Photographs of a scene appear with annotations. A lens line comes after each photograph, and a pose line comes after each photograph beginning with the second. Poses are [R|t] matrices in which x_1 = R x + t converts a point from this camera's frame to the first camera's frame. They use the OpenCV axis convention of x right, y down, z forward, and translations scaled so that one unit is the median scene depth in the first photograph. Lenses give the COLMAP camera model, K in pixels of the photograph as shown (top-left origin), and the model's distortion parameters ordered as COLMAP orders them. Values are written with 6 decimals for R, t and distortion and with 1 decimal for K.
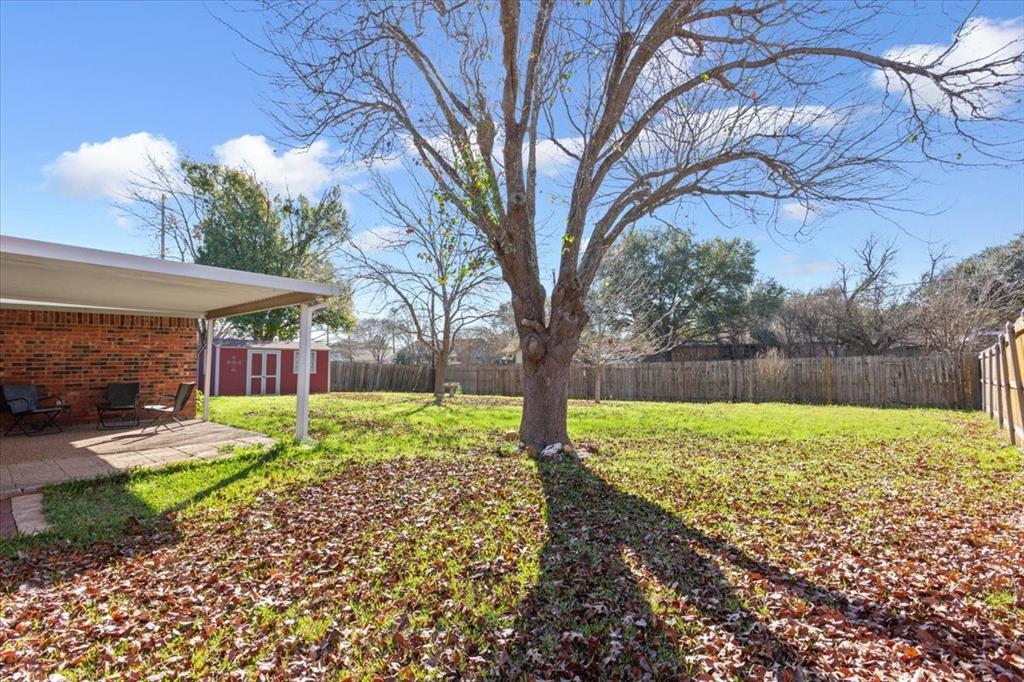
lens RADIAL K [[492.2, 0, 512.0], [0, 492.2, 341.0], [0, 0, 1]] dist [0.011810, 0.000393]
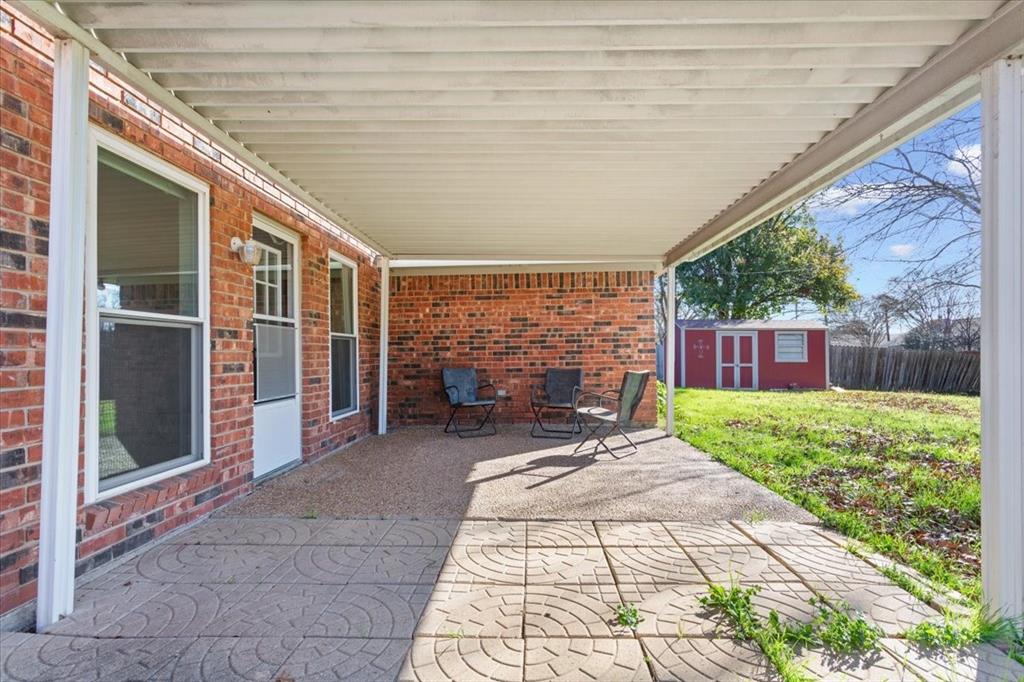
lens RADIAL K [[492.2, 0, 512.0], [0, 492.2, 341.0], [0, 0, 1]] dist [0.011810, 0.000393]
pose [[0.646142, -0.022414, -0.762888, -0.294206], [0.037732, 0.999285, 0.002598, 0.040054], [0.762284, -0.030464, 0.646526, 0.485536]]
